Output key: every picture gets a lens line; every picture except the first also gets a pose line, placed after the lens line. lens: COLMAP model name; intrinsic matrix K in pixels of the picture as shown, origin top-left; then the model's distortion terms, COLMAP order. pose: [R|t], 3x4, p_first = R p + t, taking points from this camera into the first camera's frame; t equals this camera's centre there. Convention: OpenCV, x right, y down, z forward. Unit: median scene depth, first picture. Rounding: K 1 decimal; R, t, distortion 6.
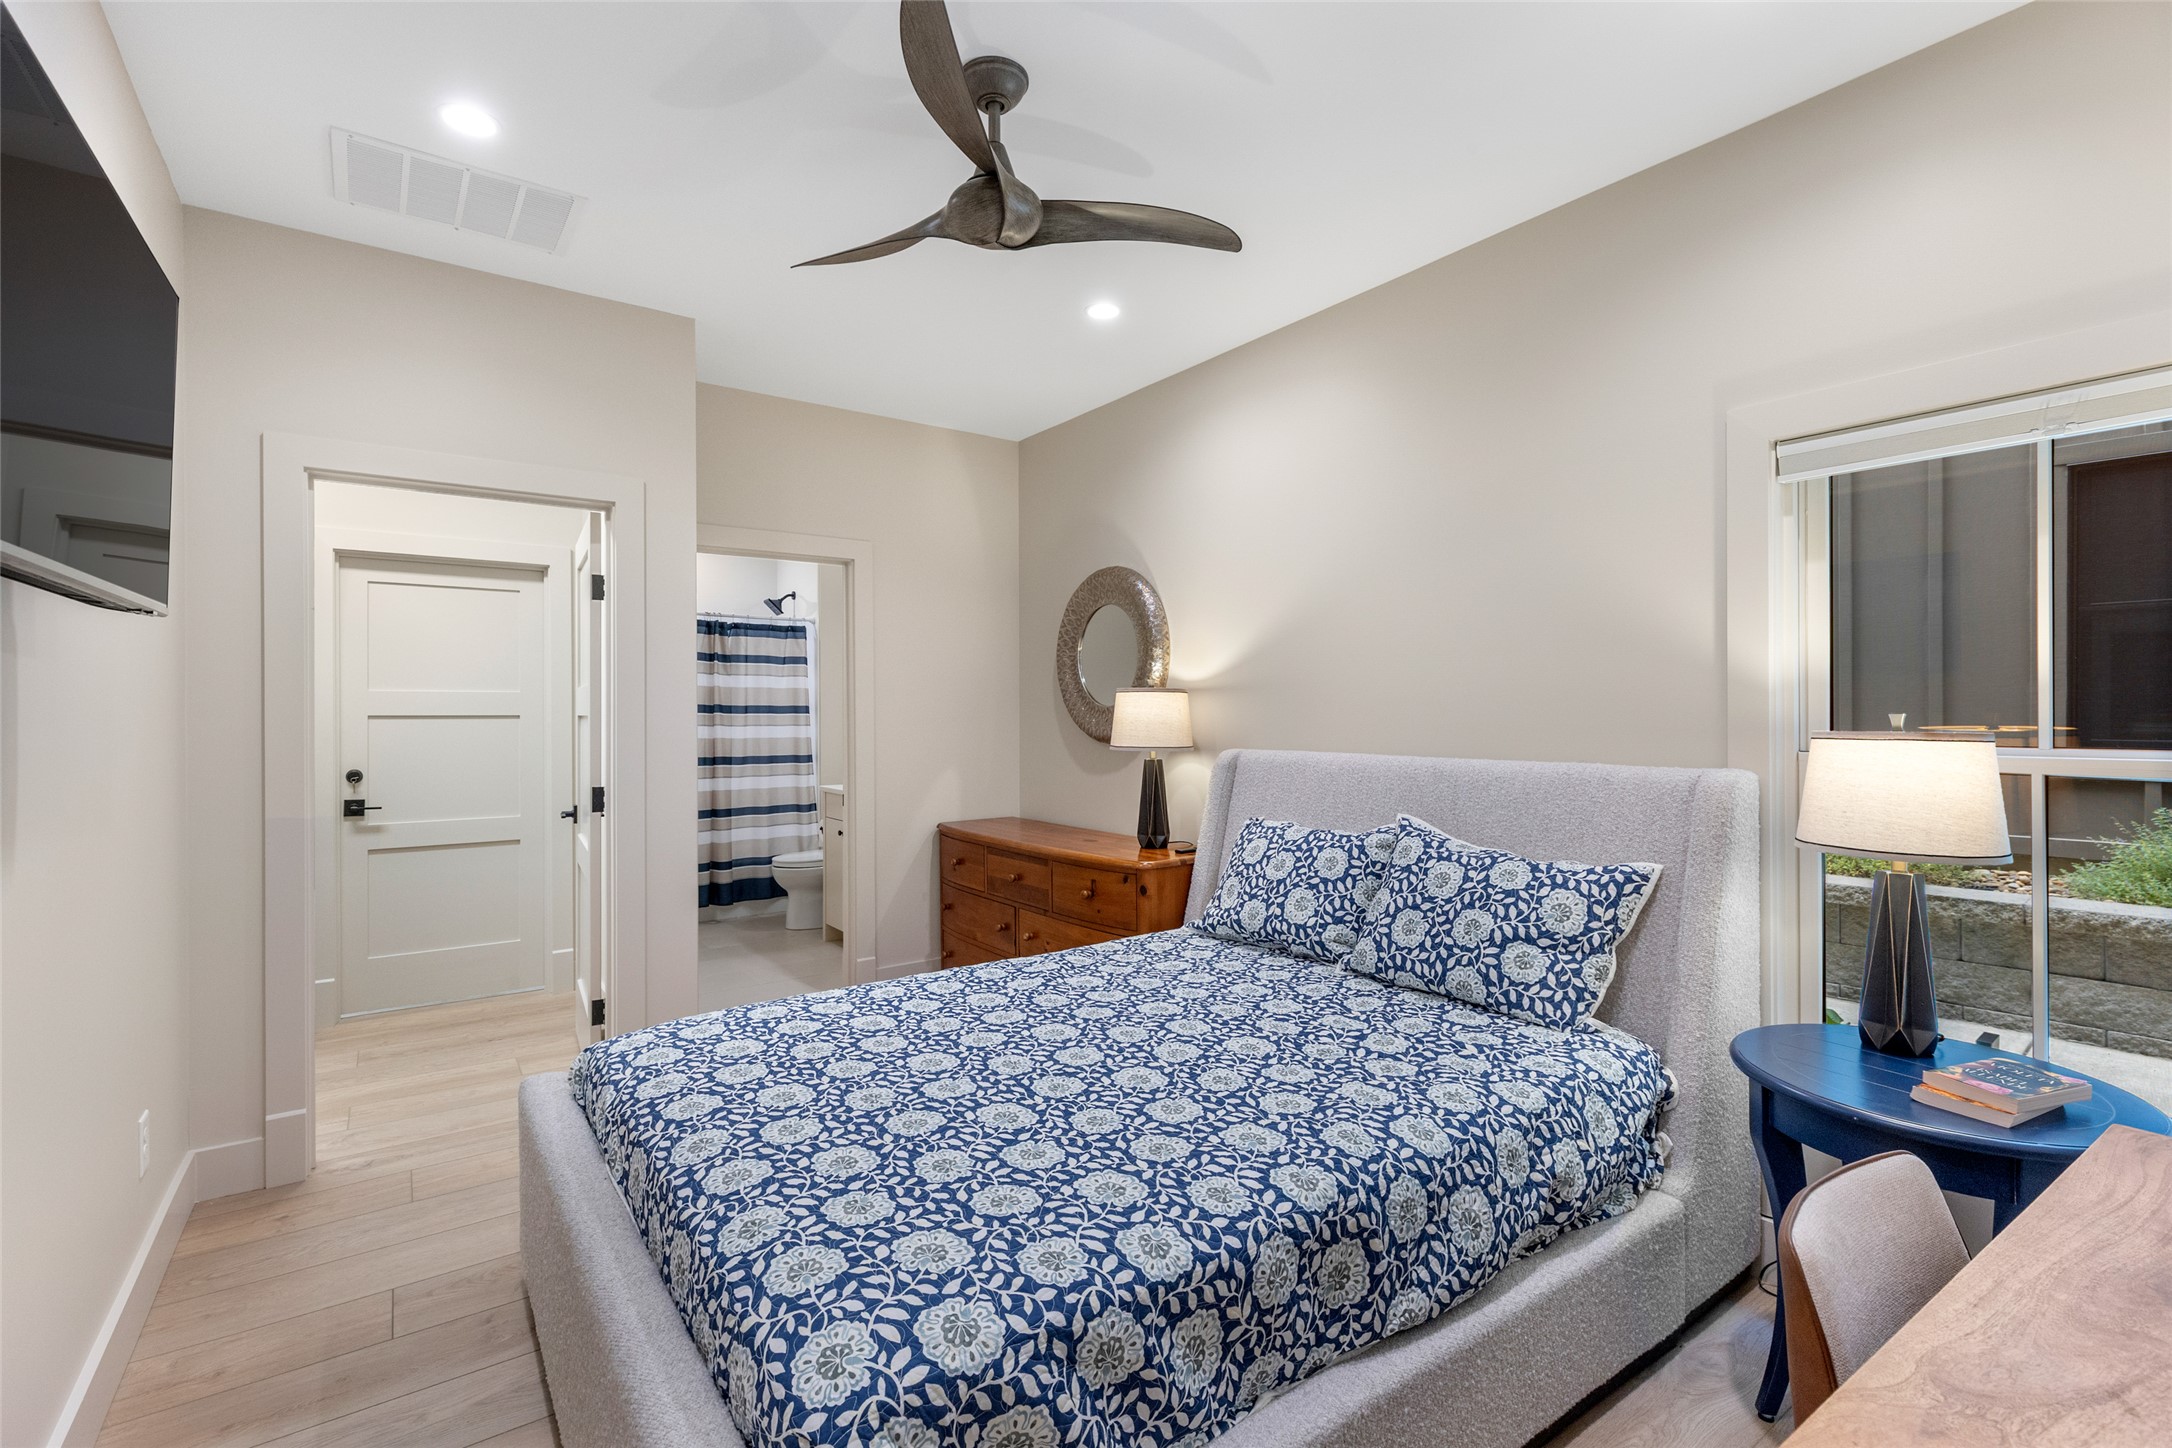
lens RADIAL K [[959.0, 0, 1076.1], [0, 959.0, 716.1], [0, 0, 1]] dist [0.004226, -0.001270]
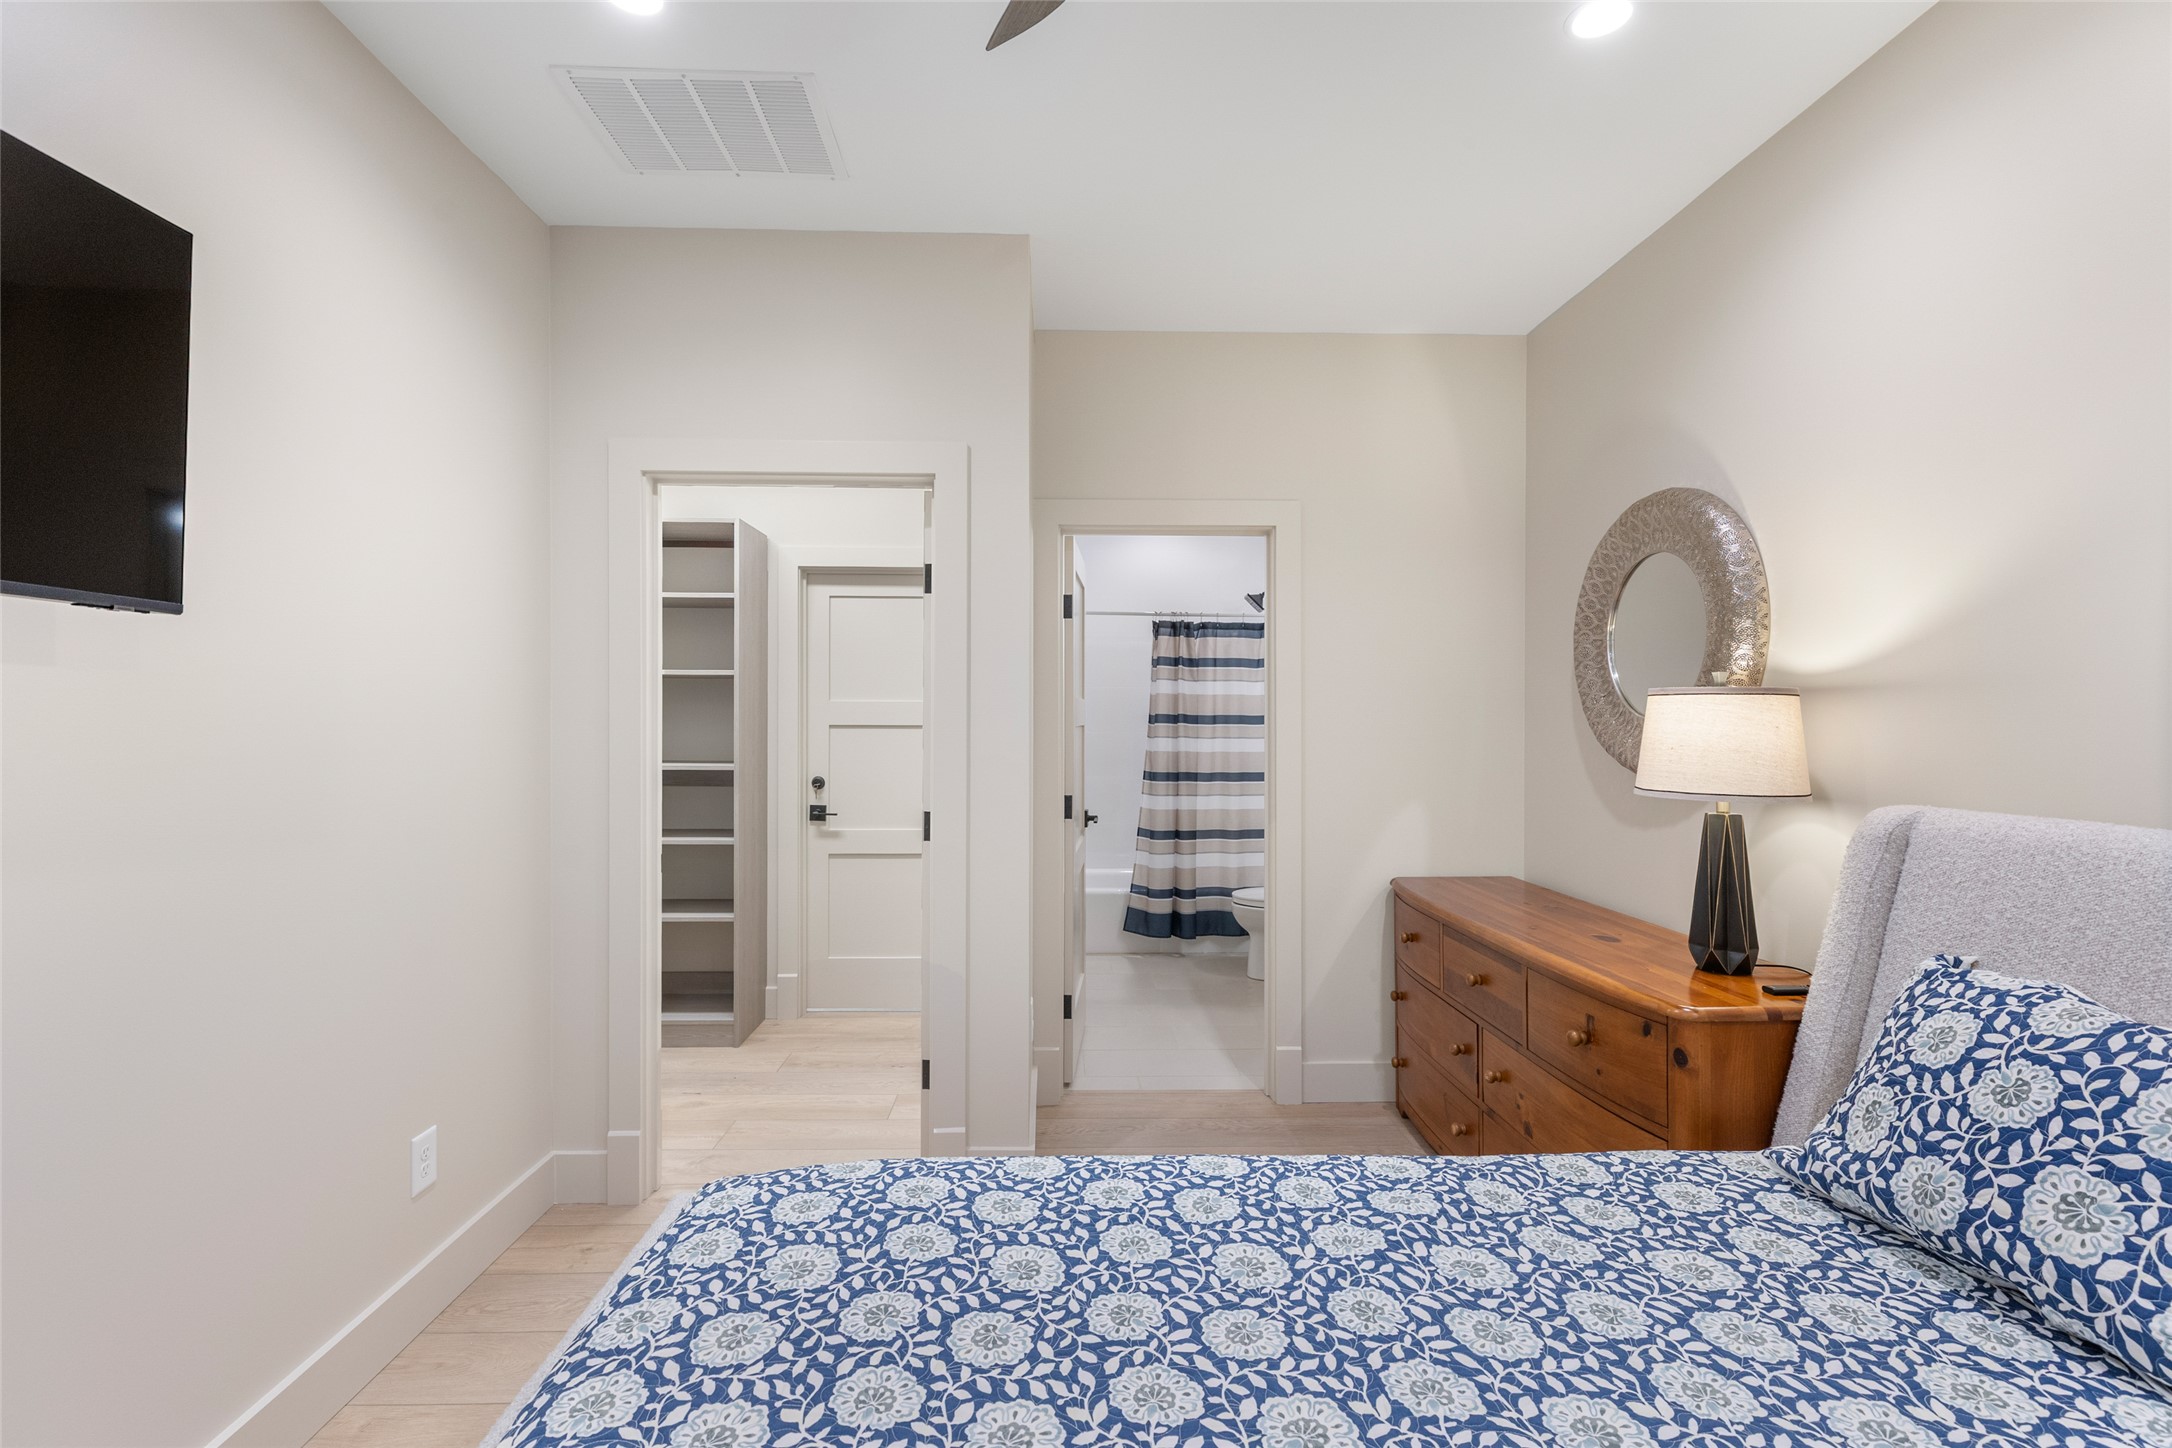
lens RADIAL K [[959.0, 0, 1089.7], [0, 959.0, 723.0], [0, 0, 1]] dist [0.004226, -0.001270]
pose [[0.831445, 0.005850, -0.555576, 0.088758], [-0.006215, 0.999980, 0.001228, -0.006821], [0.555572, 0.002432, 0.831465, 0.340556]]
